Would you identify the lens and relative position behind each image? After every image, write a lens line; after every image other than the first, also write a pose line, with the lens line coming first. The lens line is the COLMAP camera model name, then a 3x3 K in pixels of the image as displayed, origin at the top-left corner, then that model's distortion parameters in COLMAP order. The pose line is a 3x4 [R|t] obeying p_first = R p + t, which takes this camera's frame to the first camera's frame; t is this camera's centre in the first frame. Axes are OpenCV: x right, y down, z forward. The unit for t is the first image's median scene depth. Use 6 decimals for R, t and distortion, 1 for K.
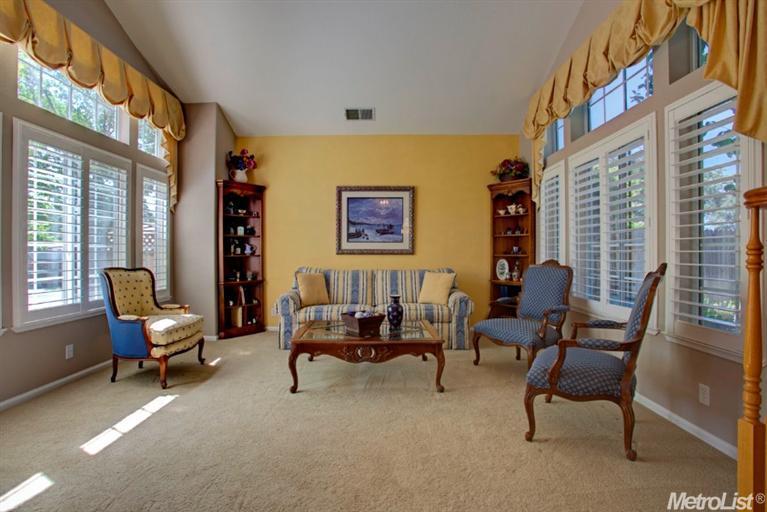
lens RADIAL K [[375.2, 0, 384.1], [0, 375.2, 253.7], [0, 0, 1]] dist [-0.071989, 0.036617]
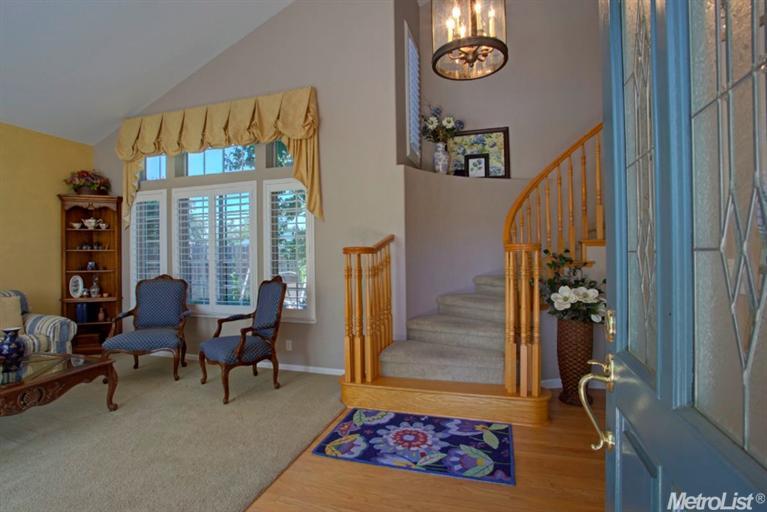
lens RADIAL K [[375.2, 0, 384.1], [0, 375.2, 253.7], [0, 0, 1]] dist [-0.071989, 0.036617]
pose [[0.286607, 0.002966, 0.958044, -0.369216], [0.011897, 0.999907, -0.006654, -0.027363], [-0.957974, 0.013305, 0.286546, -0.004912]]
